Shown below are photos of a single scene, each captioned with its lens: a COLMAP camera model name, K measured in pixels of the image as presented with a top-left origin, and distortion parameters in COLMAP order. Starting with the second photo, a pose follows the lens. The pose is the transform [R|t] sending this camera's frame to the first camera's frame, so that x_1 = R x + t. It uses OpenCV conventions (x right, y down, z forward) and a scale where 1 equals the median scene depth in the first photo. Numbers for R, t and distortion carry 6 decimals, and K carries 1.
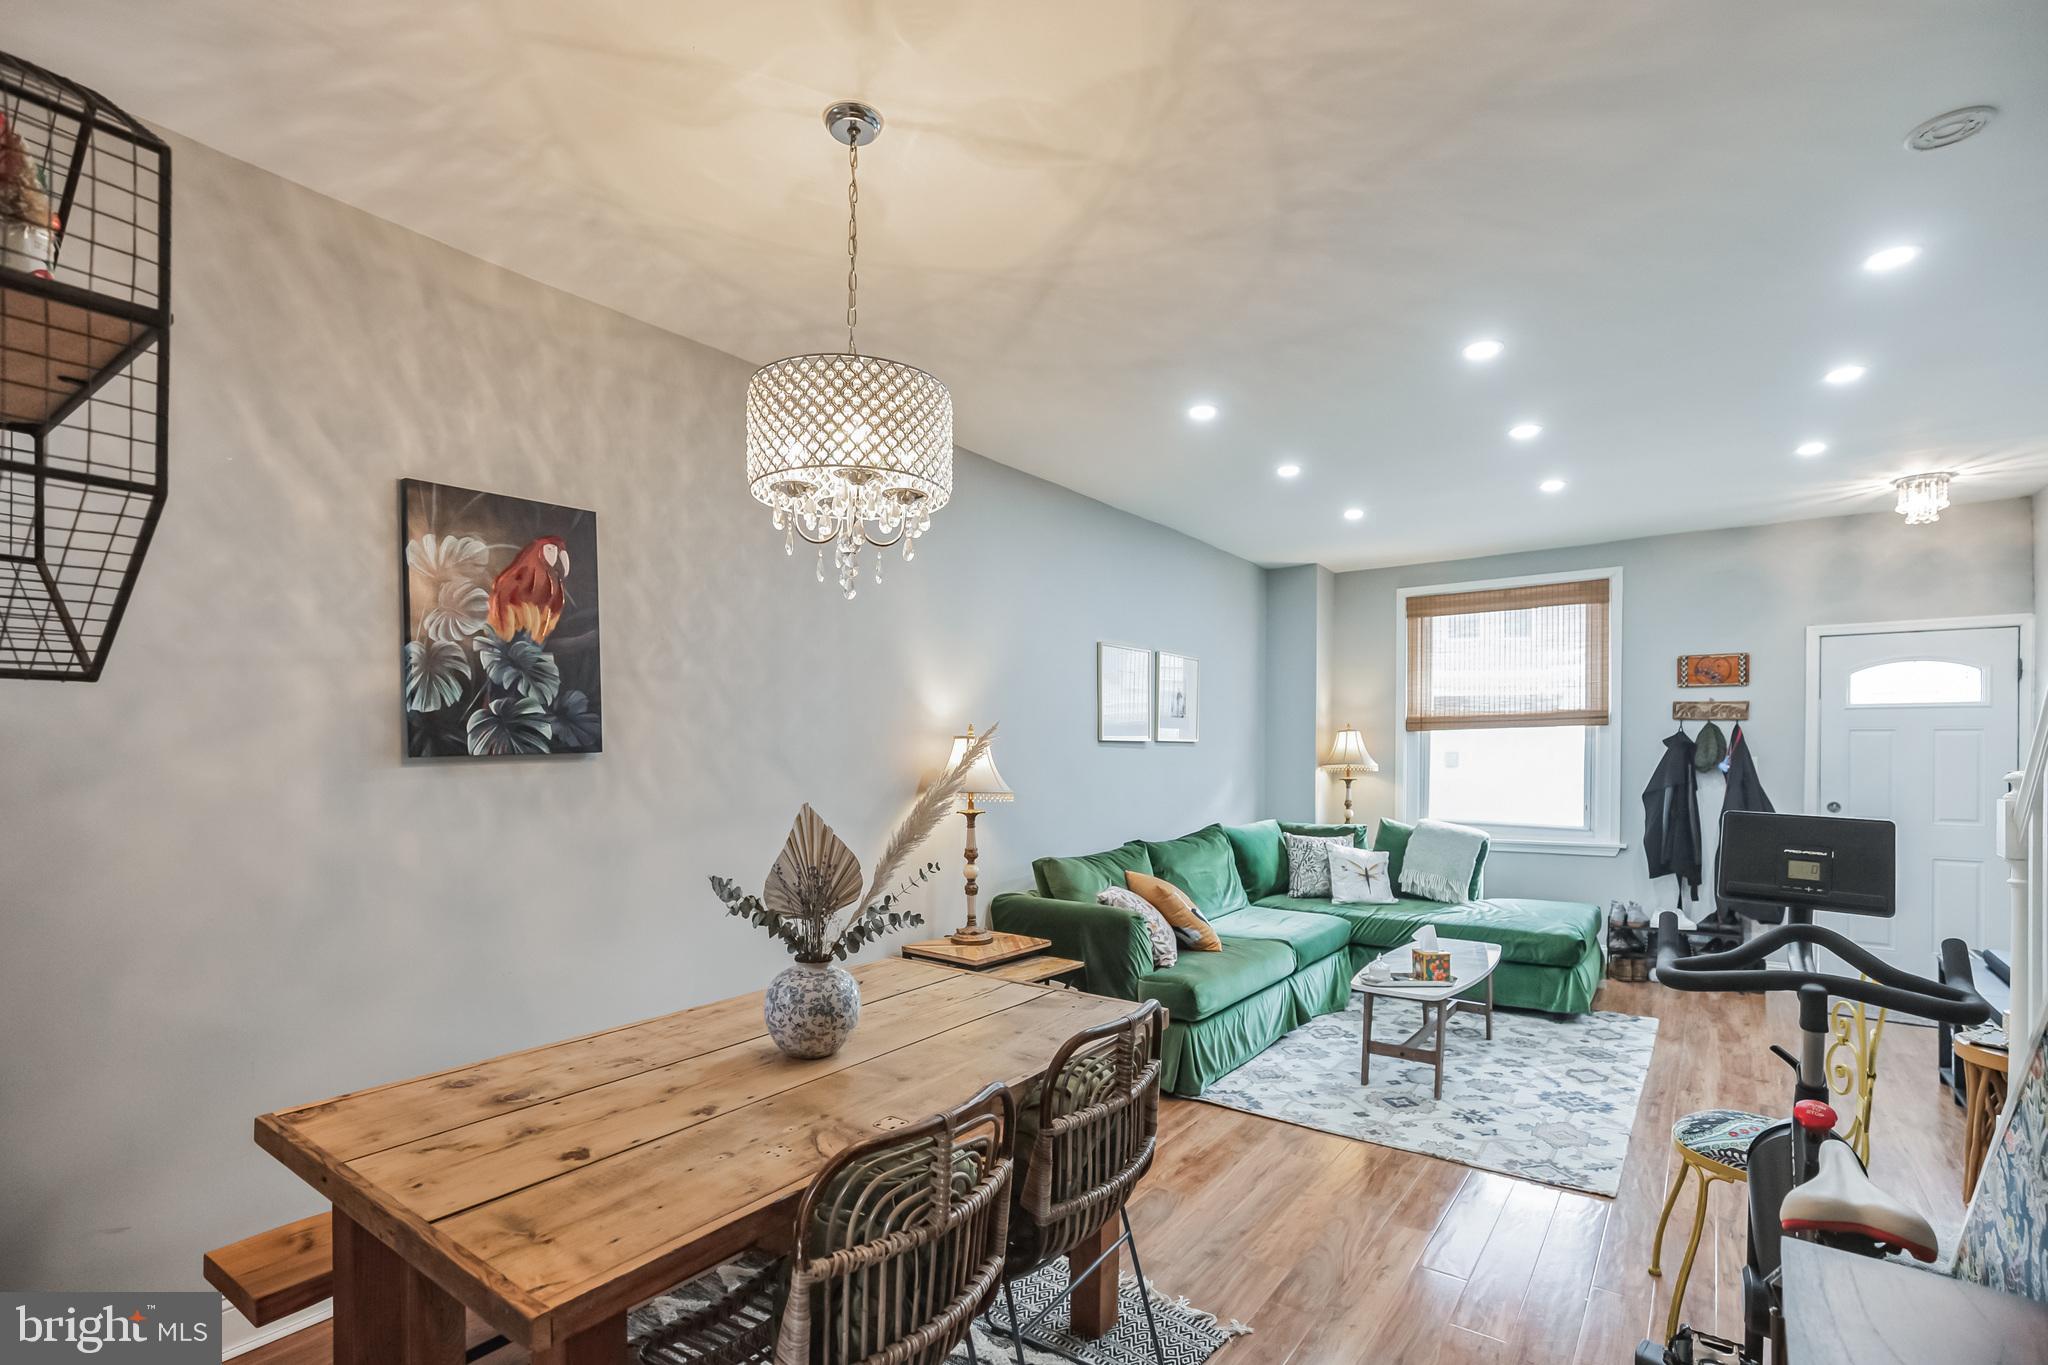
lens RADIAL K [[956.0, 0, 1026.9], [0, 956.0, 756.5], [0, 0, 1]] dist [-0.011312, 0.000496]
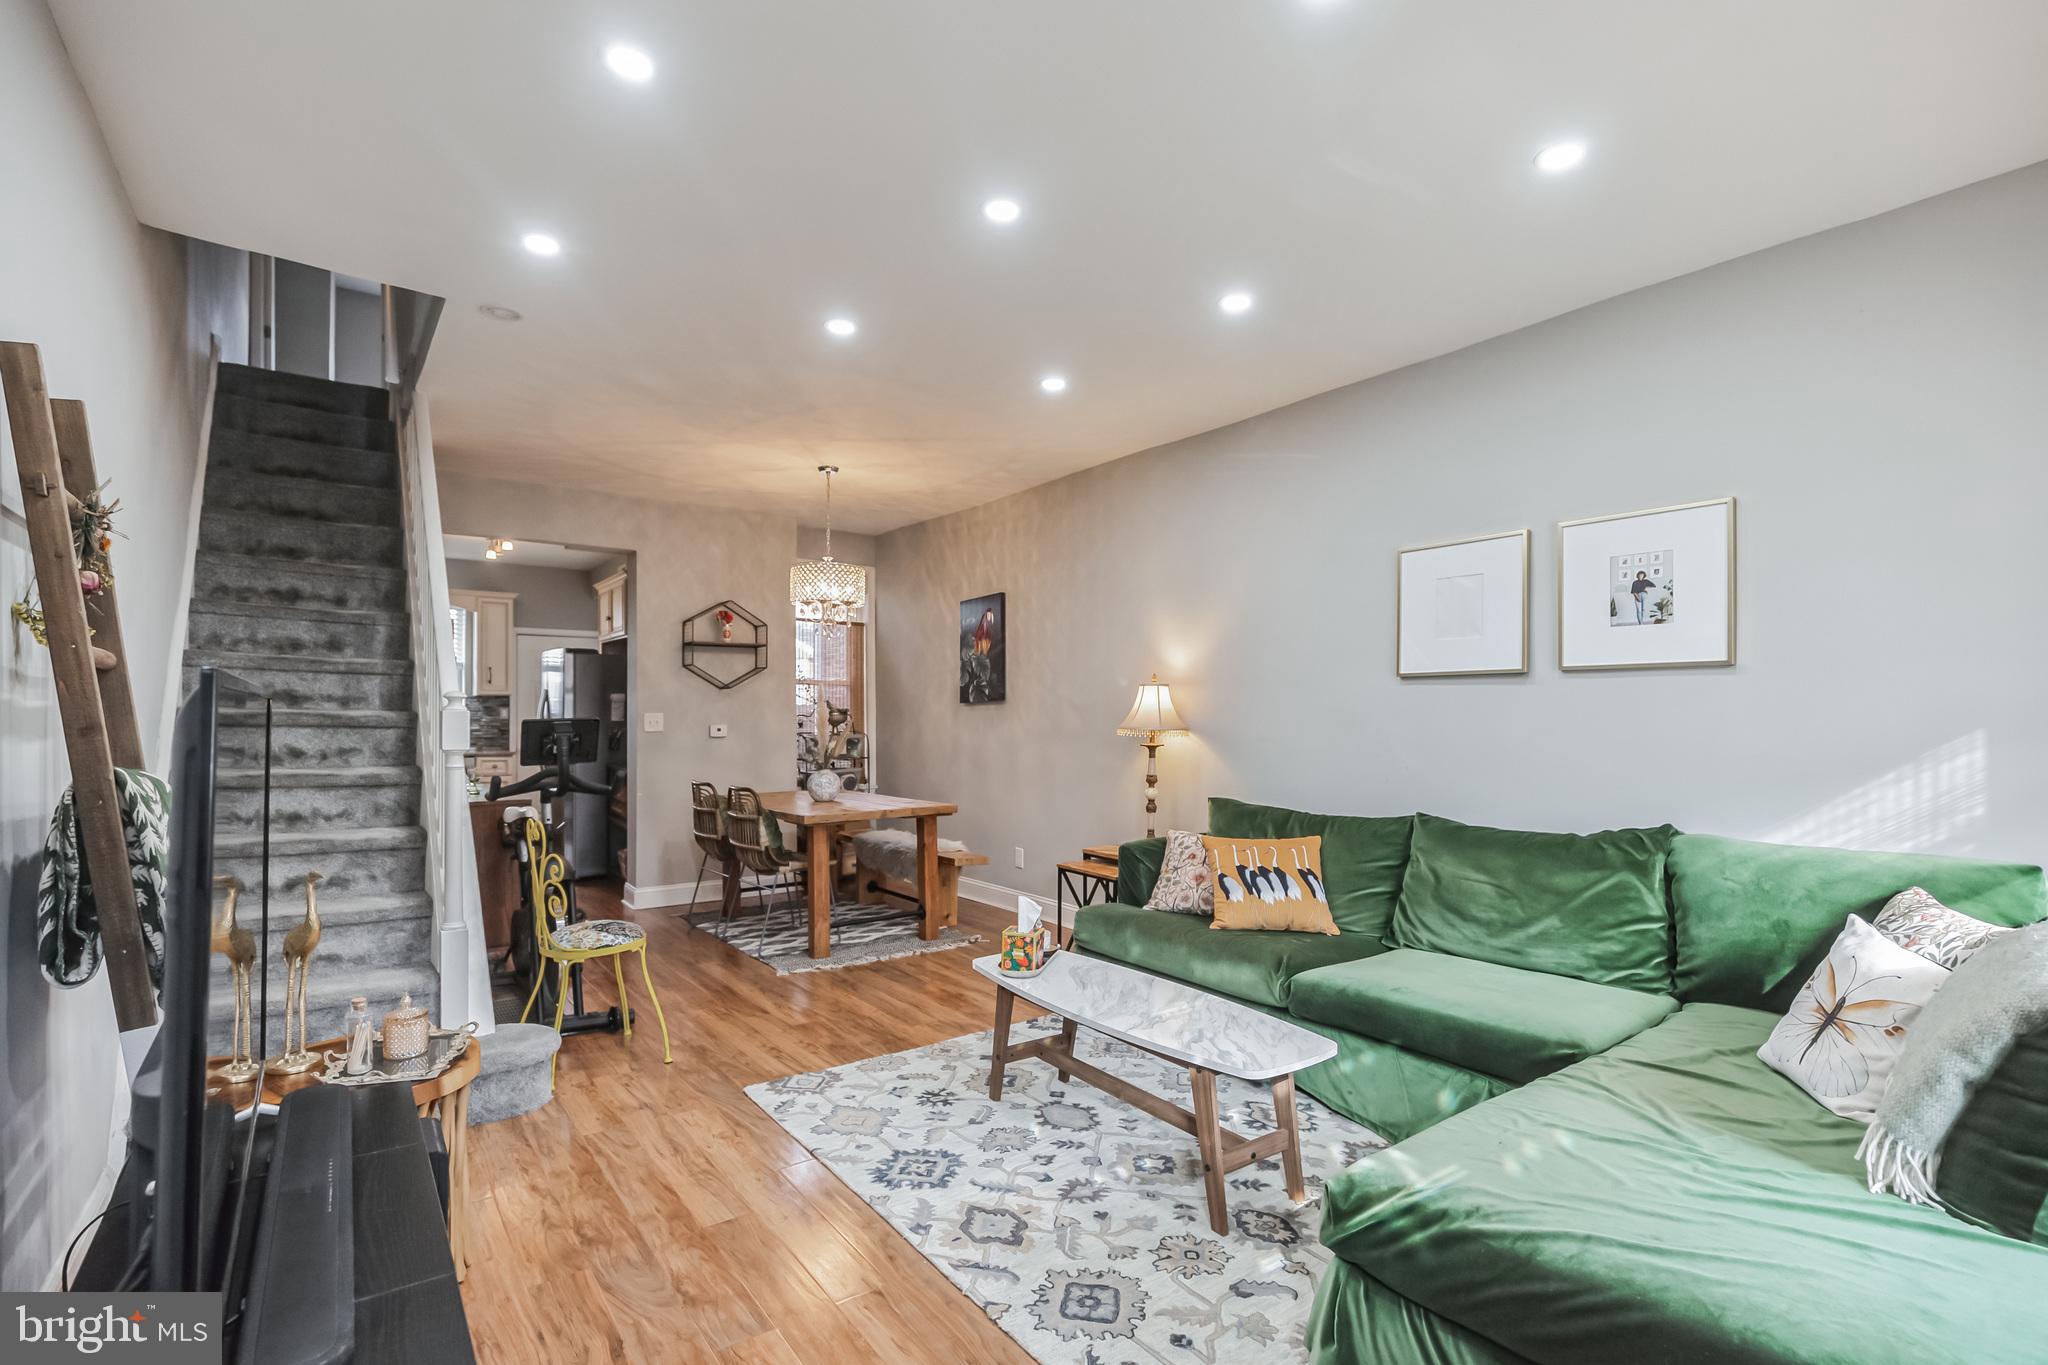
lens RADIAL K [[940.1, 0, 1013.6], [0, 940.1, 719.0], [0, 0, 1]] dist [-0.013374, 0.007439]
pose [[-0.304746, -0.001040, -0.952433, 0.843840], [-0.010390, 0.999944, 0.002233, 0.017529], [0.952377, 0.010577, -0.304739, 0.881747]]
